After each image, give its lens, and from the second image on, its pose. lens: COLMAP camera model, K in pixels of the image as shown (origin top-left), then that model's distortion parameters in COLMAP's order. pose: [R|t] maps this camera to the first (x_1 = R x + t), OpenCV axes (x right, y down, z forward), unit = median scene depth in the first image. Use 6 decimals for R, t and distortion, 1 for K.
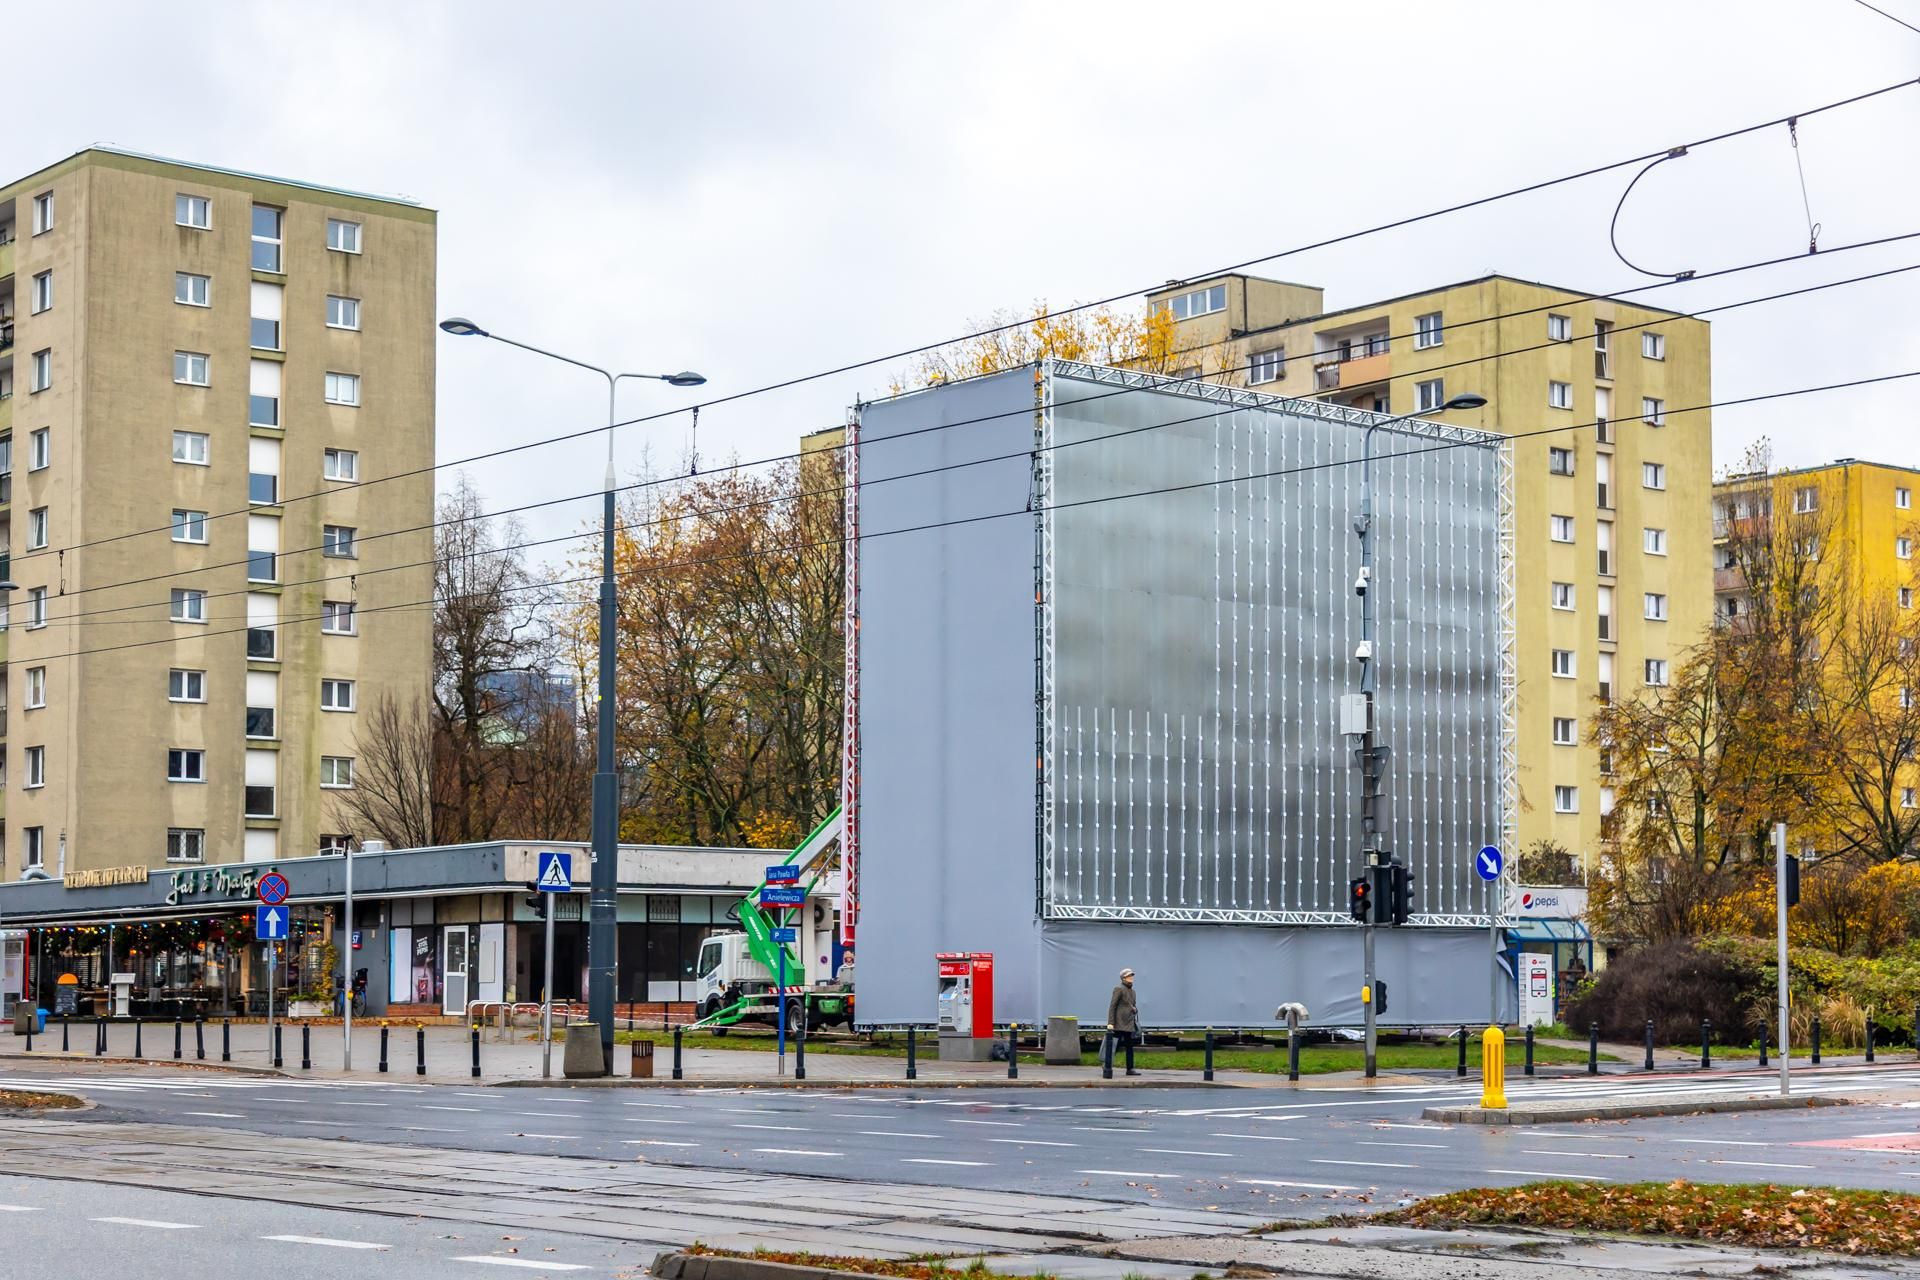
lens RADIAL K [[3115.6, 0, 918.3], [0, 3115.6, 697.3], [0, 0, 1]] dist [0.004148, 0.000000]
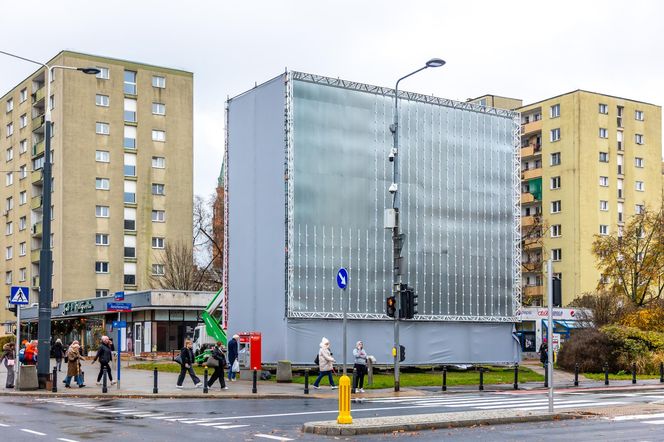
lens RADIAL K [[952.5, 0, 337.3], [0, 952.5, 284.0], [0, 0, 1]] dist [0.013939, 0.000000]
pose [[0.994225, -0.004443, -0.107226, 0.088026], [0.007664, 0.999531, 0.029649, 0.015218], [0.107044, -0.030299, 0.993792, 0.181757]]
